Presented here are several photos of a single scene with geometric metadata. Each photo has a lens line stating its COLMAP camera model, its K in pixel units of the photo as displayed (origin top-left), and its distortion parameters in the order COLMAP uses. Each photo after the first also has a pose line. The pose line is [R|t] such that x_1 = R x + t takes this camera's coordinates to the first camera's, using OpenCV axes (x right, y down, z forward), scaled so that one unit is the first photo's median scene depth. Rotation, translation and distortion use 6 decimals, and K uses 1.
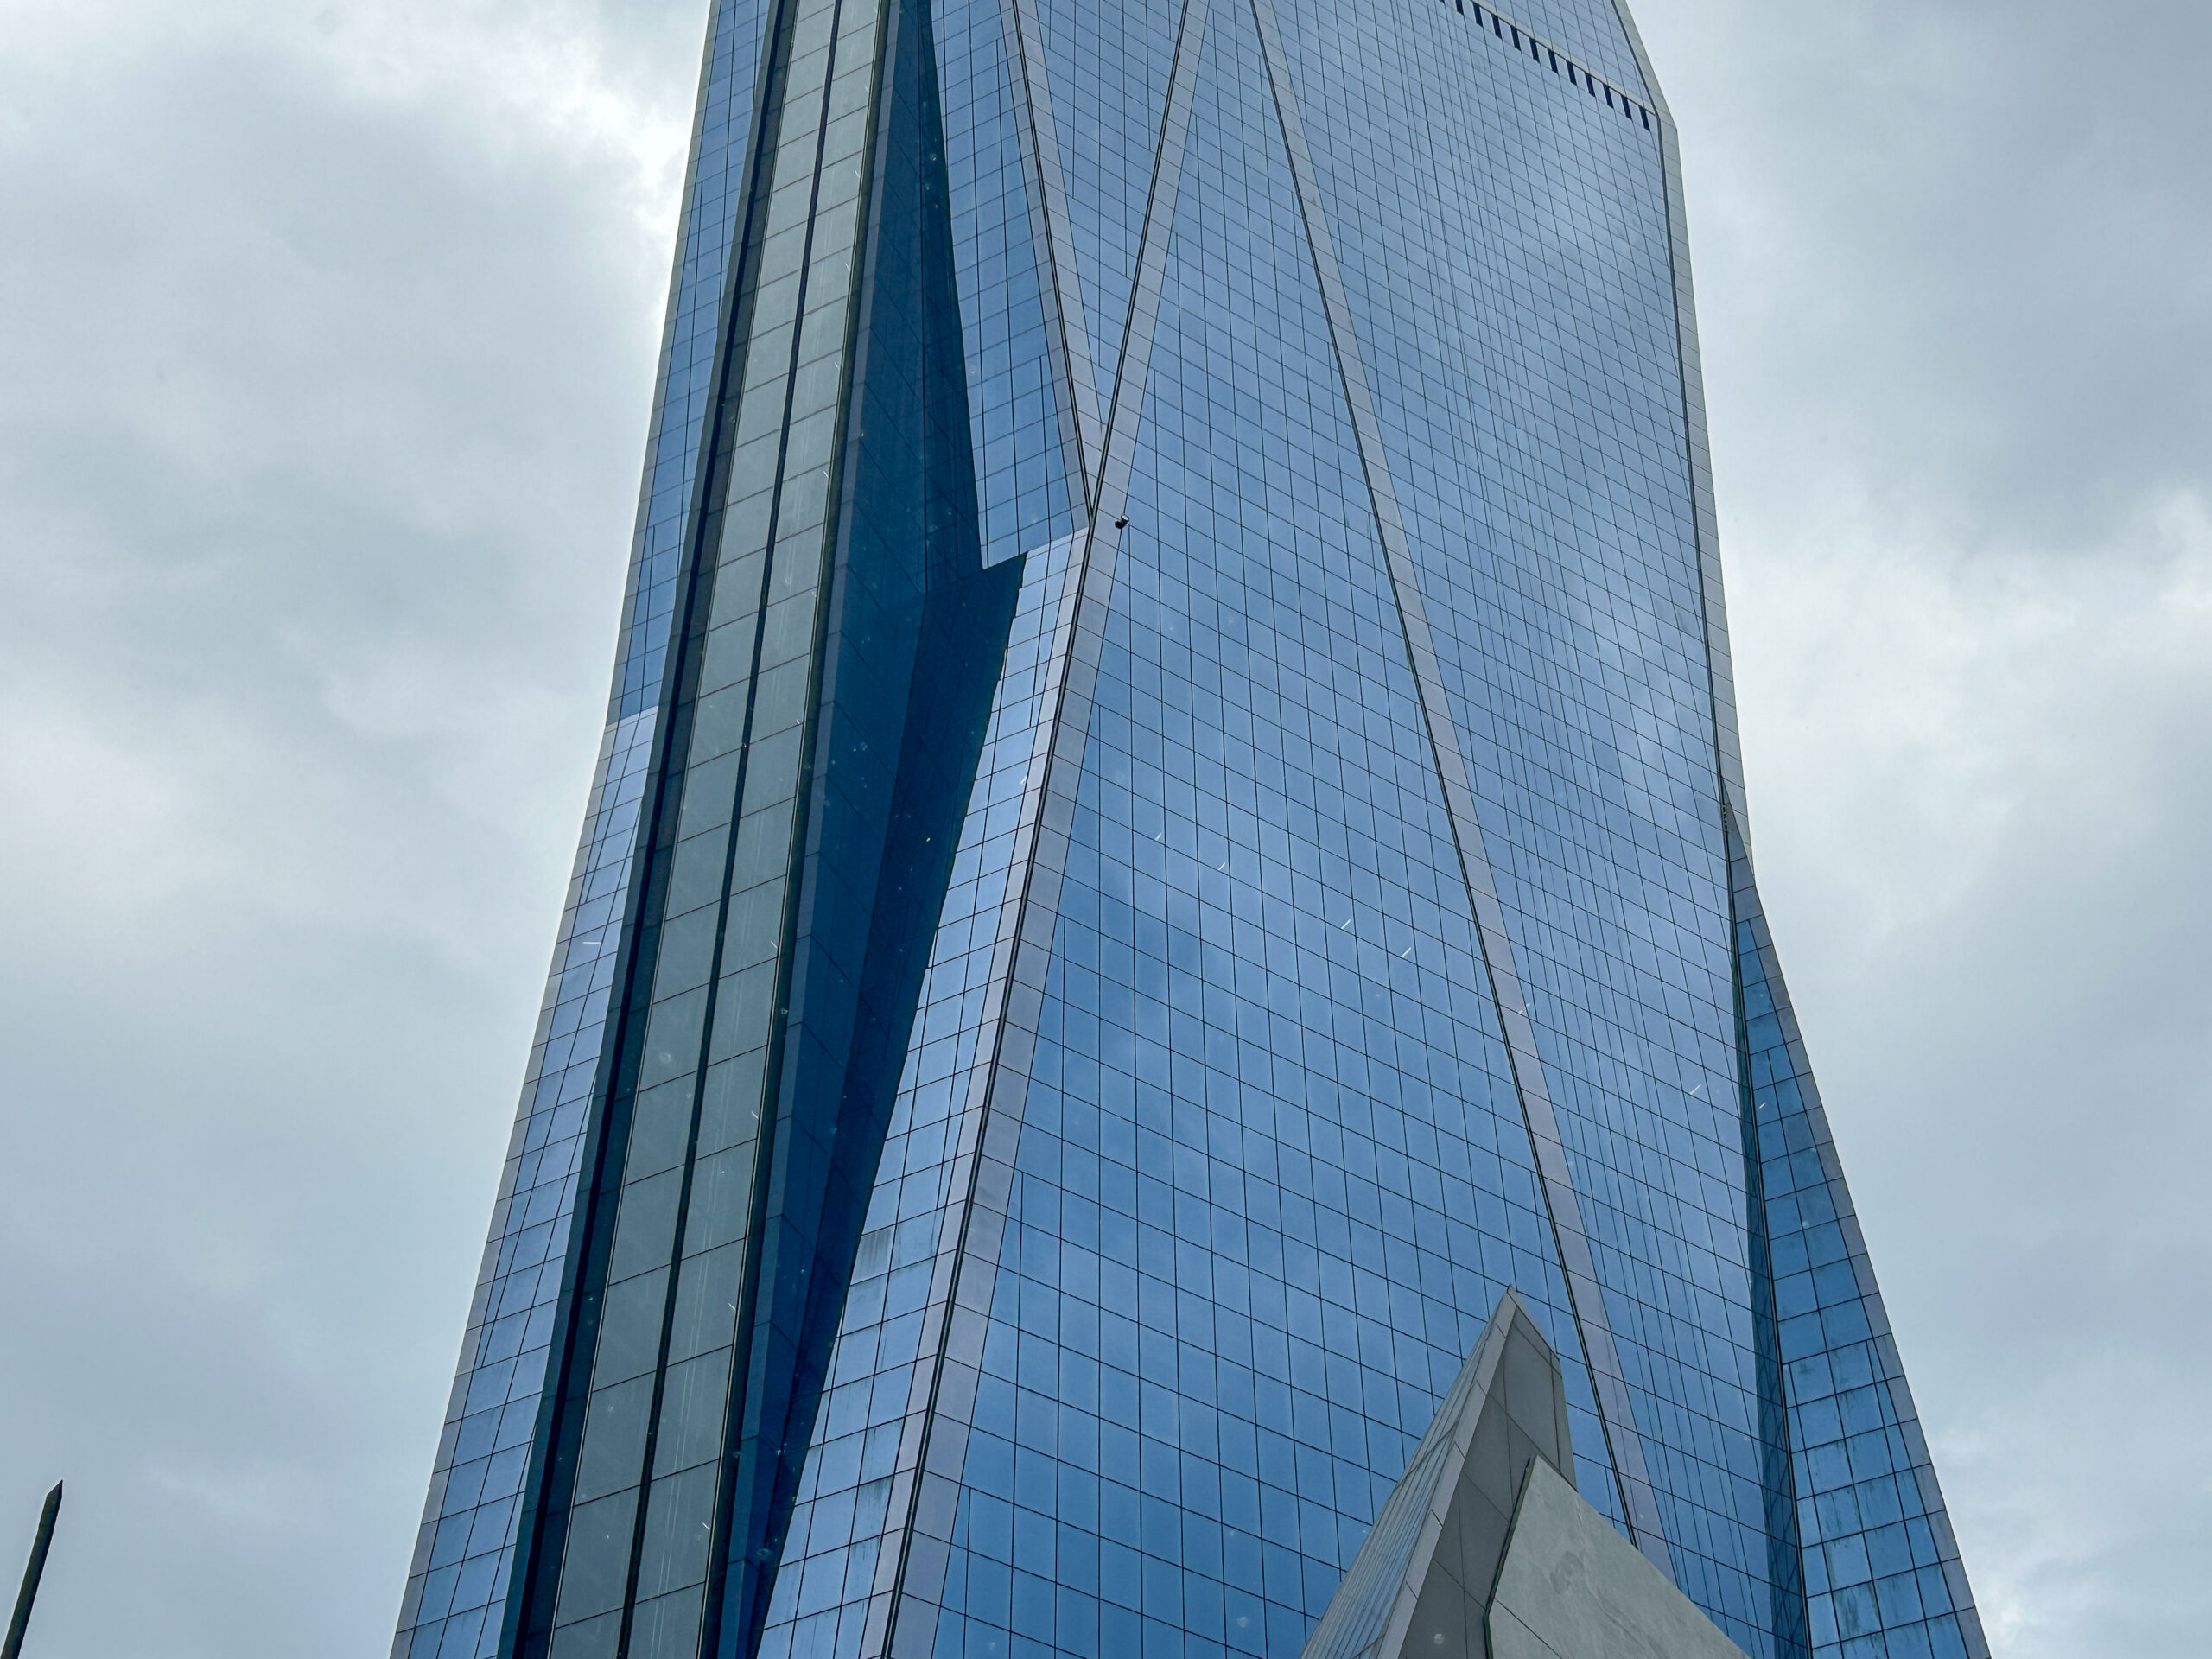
lens RADIAL K [[3045.4, 0, 1095.9], [0, 3045.4, 876.1], [0, 0, 1]] dist [0.209873, -0.584441]
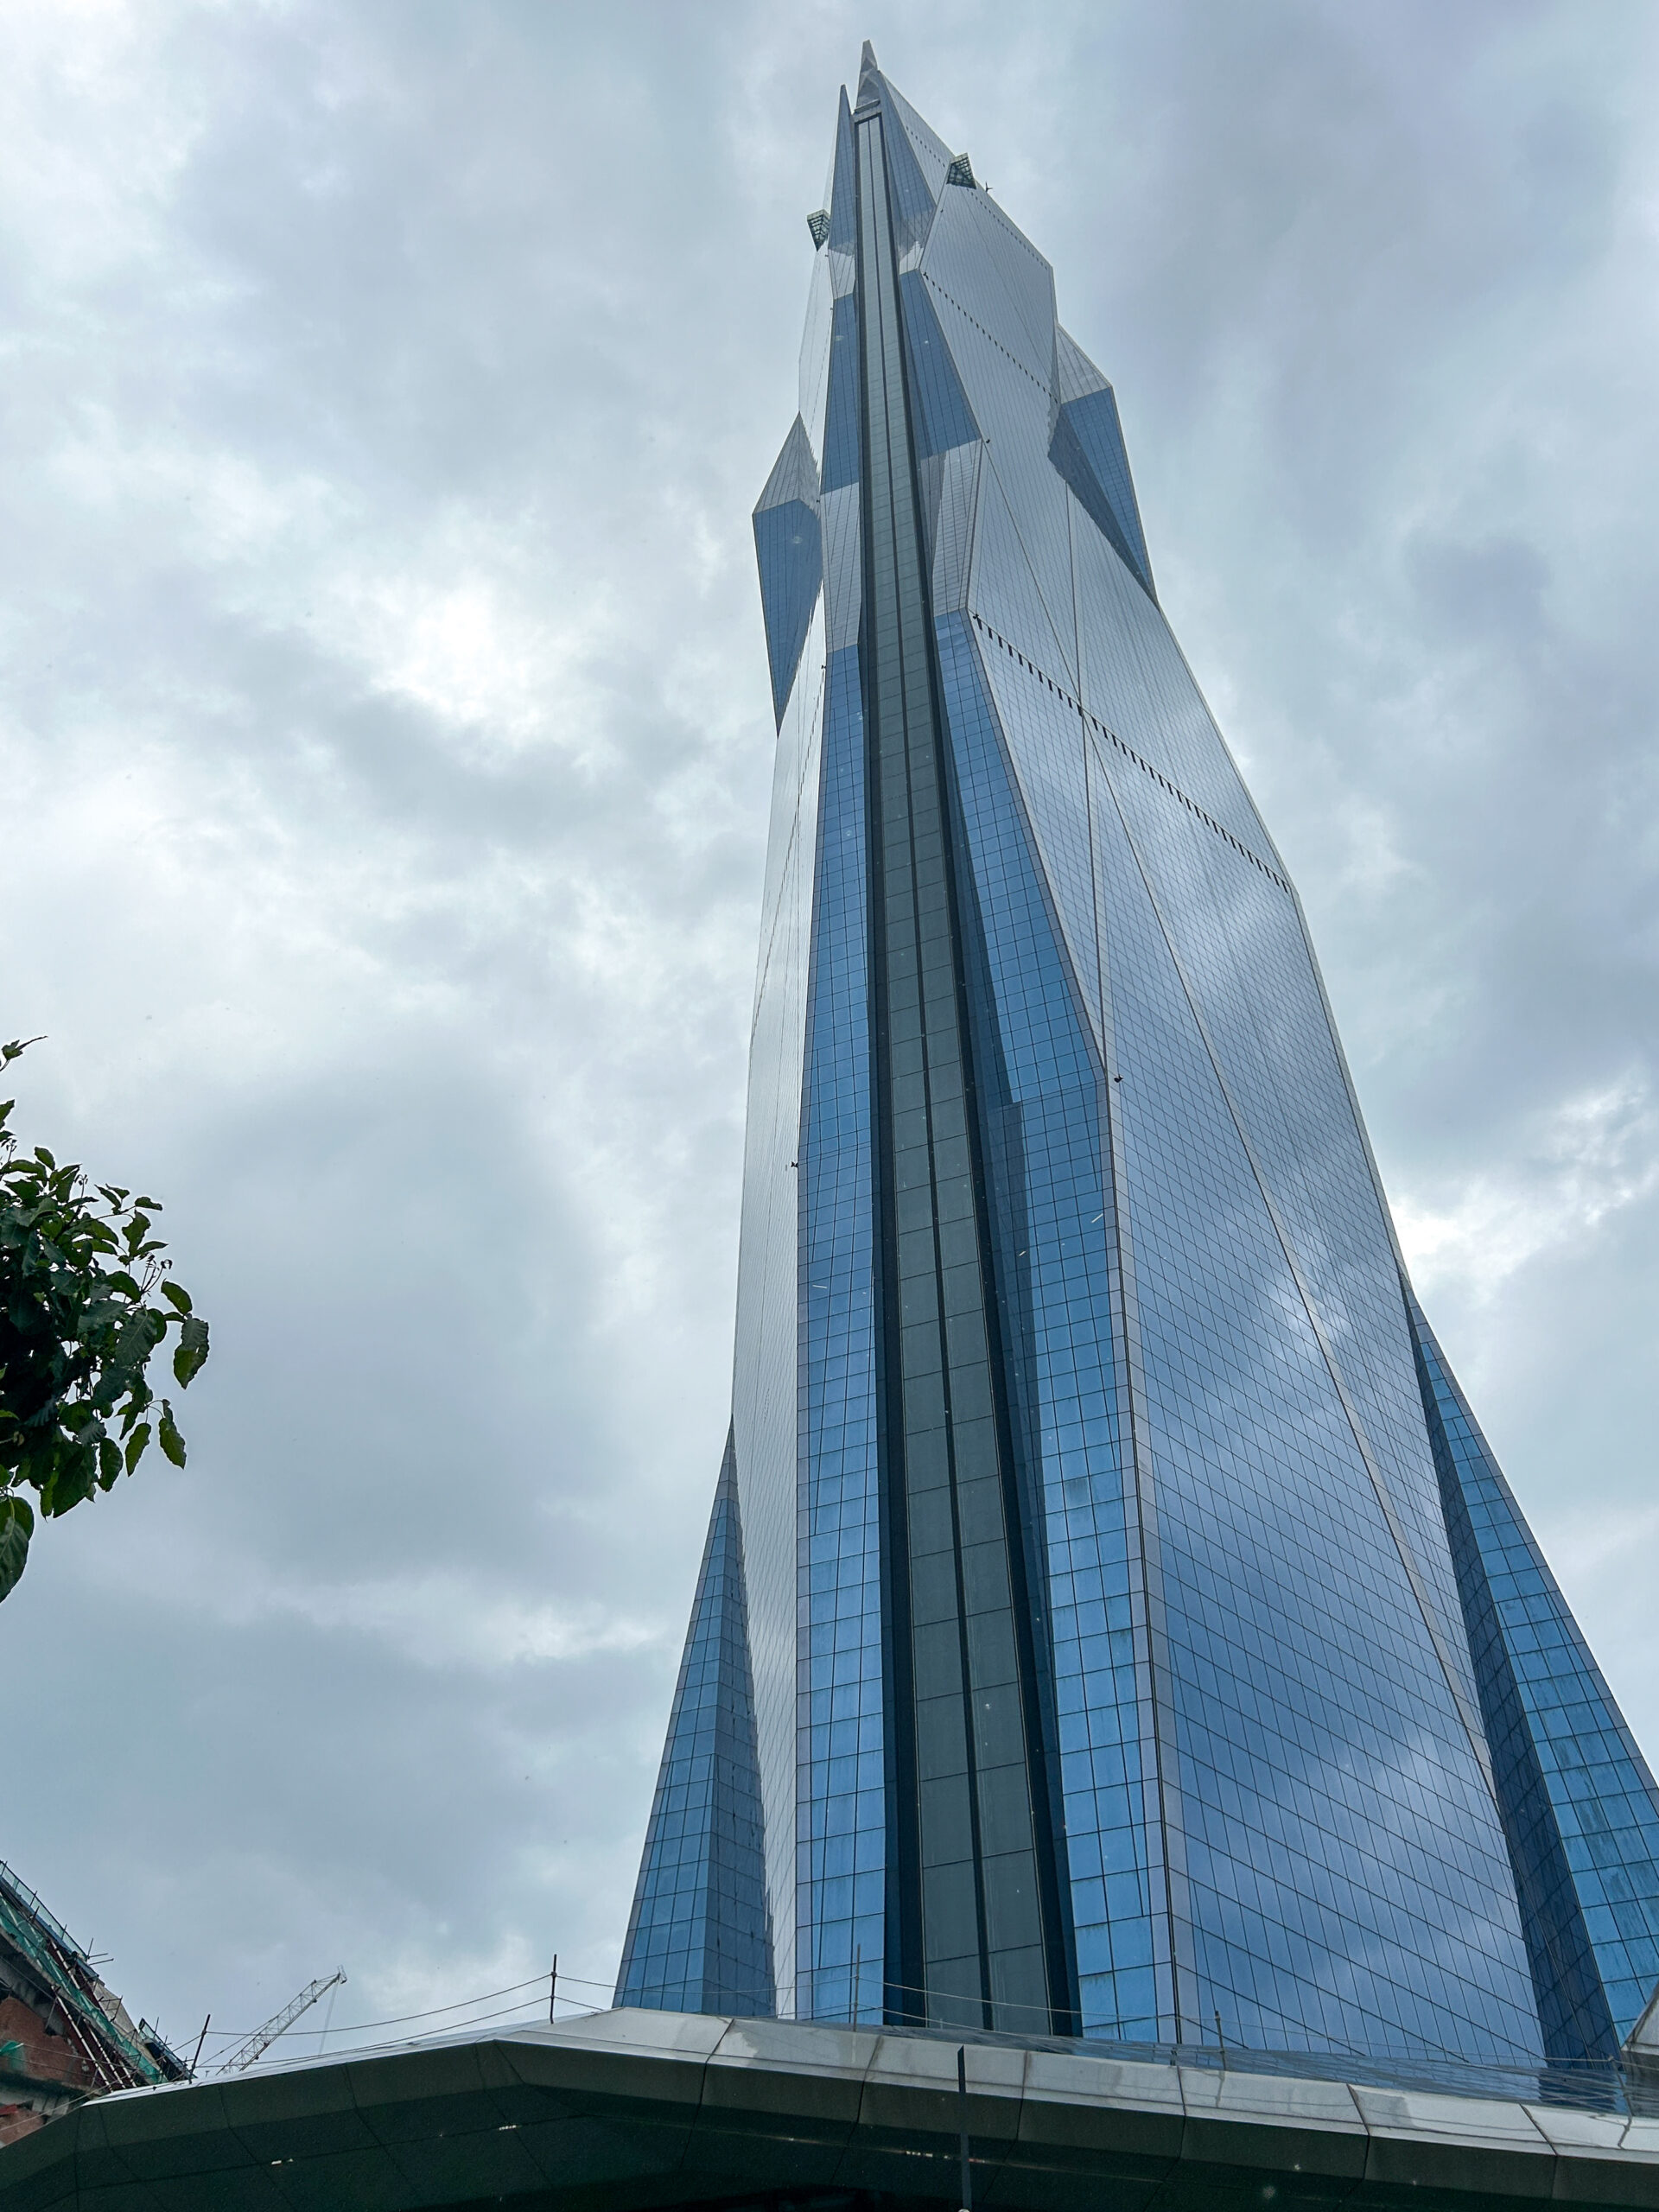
lens RADIAL K [[1739.8, 0, 823.5], [0, 1739.8, 1103.4], [0, 0, 1]] dist [0.065896, -0.077252]
pose [[0.989988, 0.114347, 0.082757, -0.273329], [-0.106018, 0.989436, -0.098877, 0.017676], [-0.093189, 0.089113, 0.991652, 0.024455]]
